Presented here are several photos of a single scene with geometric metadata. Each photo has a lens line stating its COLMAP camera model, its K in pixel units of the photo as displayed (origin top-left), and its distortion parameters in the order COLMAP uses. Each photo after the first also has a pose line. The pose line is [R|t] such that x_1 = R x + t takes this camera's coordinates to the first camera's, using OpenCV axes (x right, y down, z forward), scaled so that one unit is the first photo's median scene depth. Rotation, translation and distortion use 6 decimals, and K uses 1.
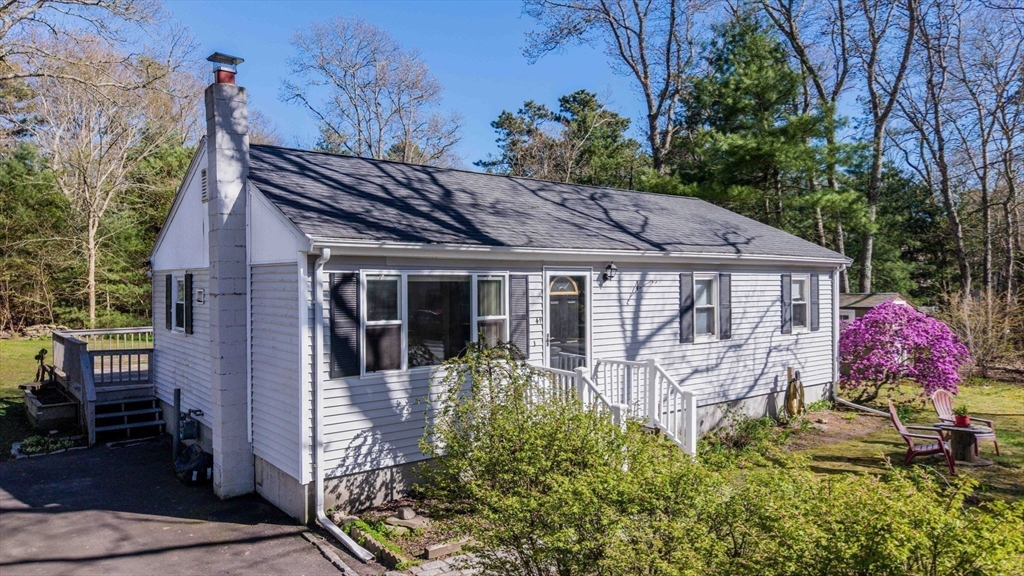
lens RADIAL K [[680.1, 0, 512.0], [0, 680.1, 288.0], [0, 0, 1]] dist [0.070842, -0.000527]
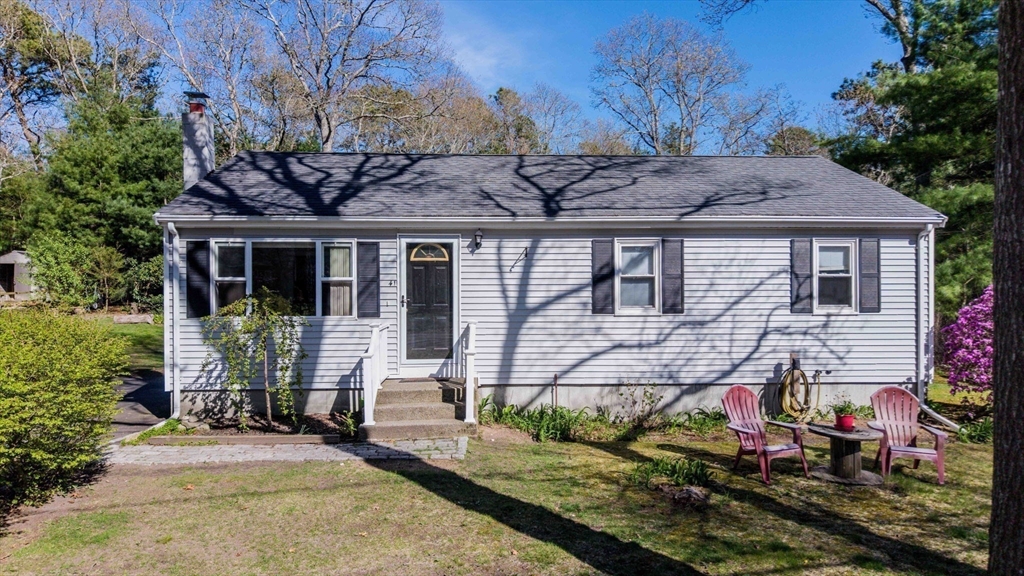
lens RADIAL K [[680.1, 0, 512.0], [0, 680.1, 288.0], [0, 0, 1]] dist [0.070842, -0.000527]
pose [[0.806616, 0.001079, -0.591075, 0.754708], [-0.004455, 0.999981, -0.004255, 0.052699], [0.591060, 0.006065, 0.806605, 0.188640]]
